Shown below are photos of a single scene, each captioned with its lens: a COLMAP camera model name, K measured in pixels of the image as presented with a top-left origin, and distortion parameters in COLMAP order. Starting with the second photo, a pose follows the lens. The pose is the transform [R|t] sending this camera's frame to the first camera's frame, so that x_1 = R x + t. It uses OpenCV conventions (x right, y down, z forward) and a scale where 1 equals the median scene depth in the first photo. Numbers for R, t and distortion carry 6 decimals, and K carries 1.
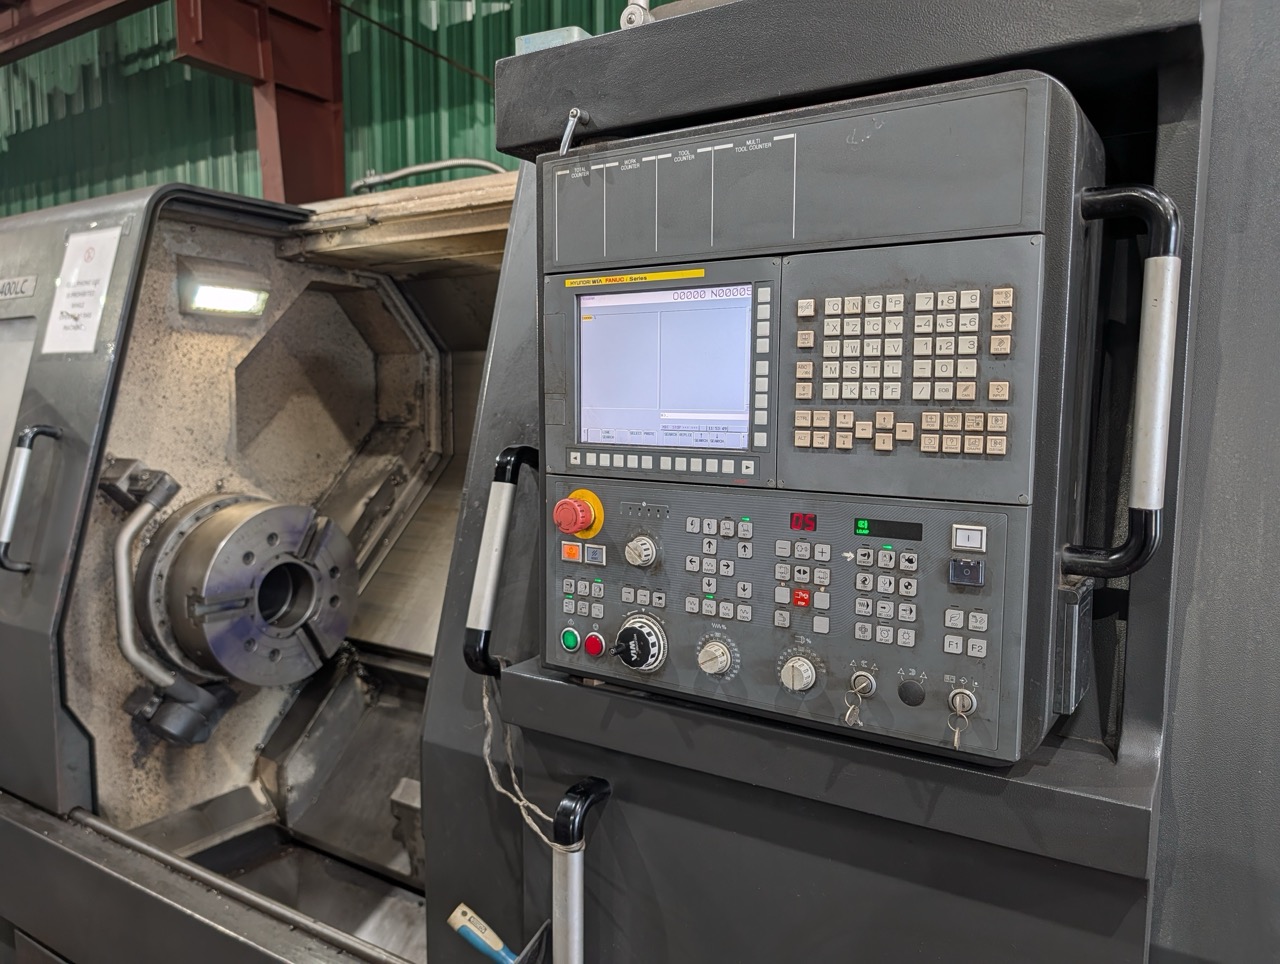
lens RADIAL K [[922.4, 0, 637.3], [0, 922.4, 489.1], [0, 0, 1]] dist [0.001081, 0.001552]
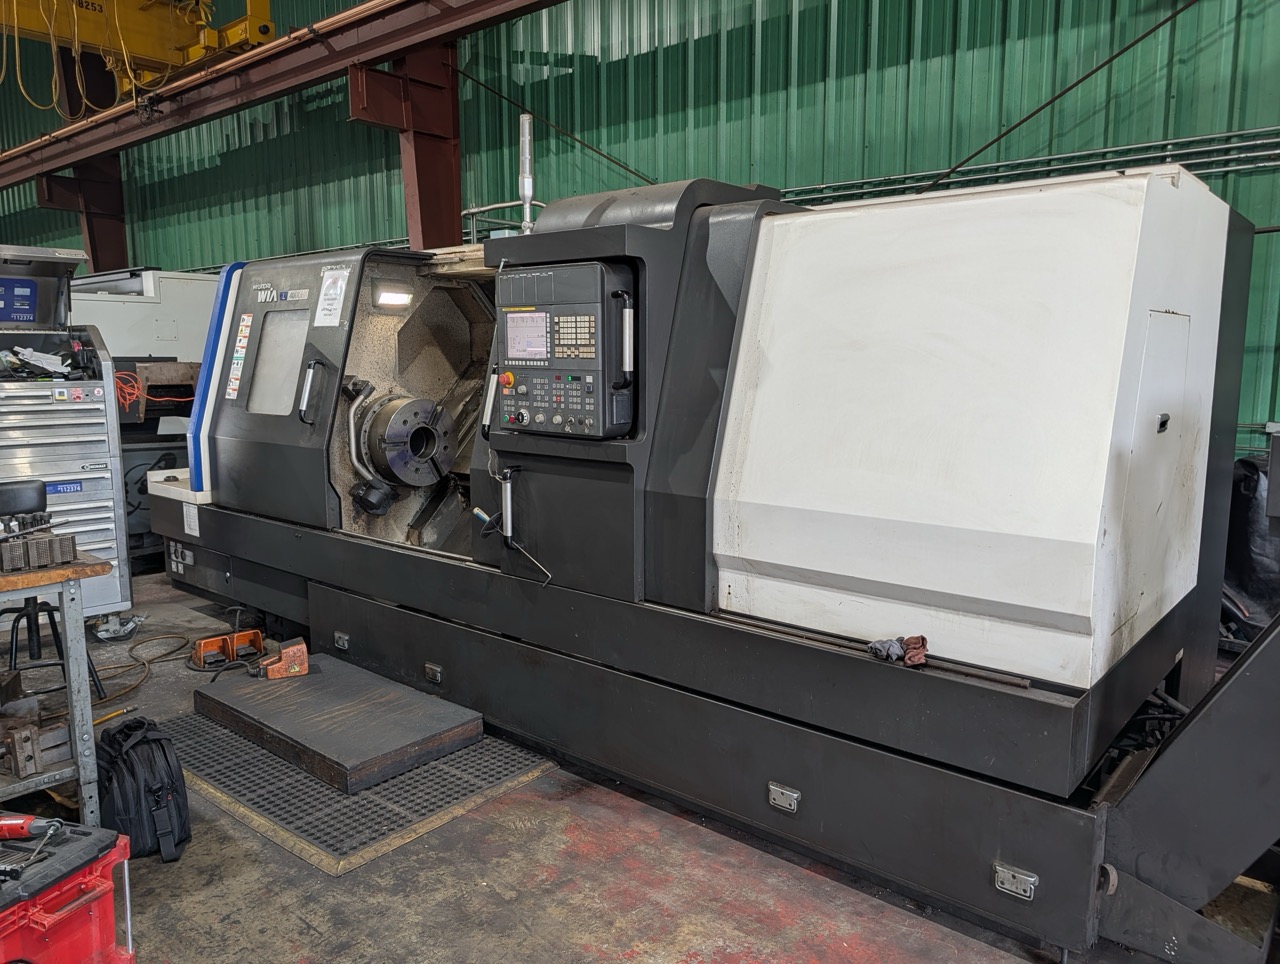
lens RADIAL K [[923.3, 0, 656.7], [0, 923.3, 484.2], [0, 0, 1]] dist [0.012542, -0.009360]
pose [[0.993264, 0.012122, -0.115241, 0.372779], [-0.006941, 0.998952, 0.045246, 0.107922], [0.115669, -0.044141, 0.992307, -0.978992]]
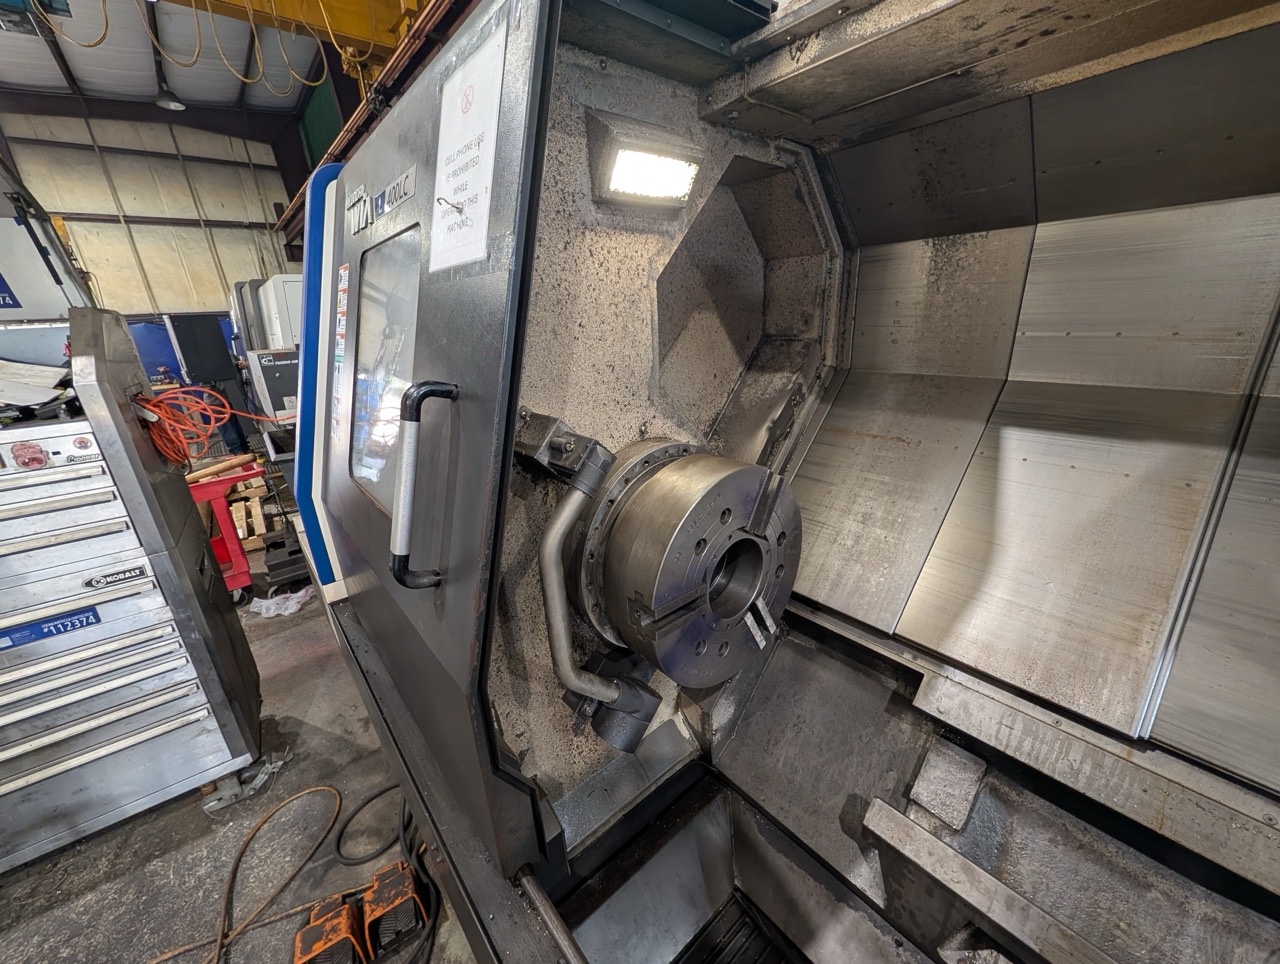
lens RADIAL K [[491.5, 0, 637.7], [0, 491.5, 478.5], [0, 0, 1]] dist [0.000490, -0.000027]
pose [[0.954688, 0.040700, -0.294811, -0.331956], [0.030784, 0.971786, 0.233847, -0.067841], [0.296011, -0.232327, 0.926500, 0.589783]]
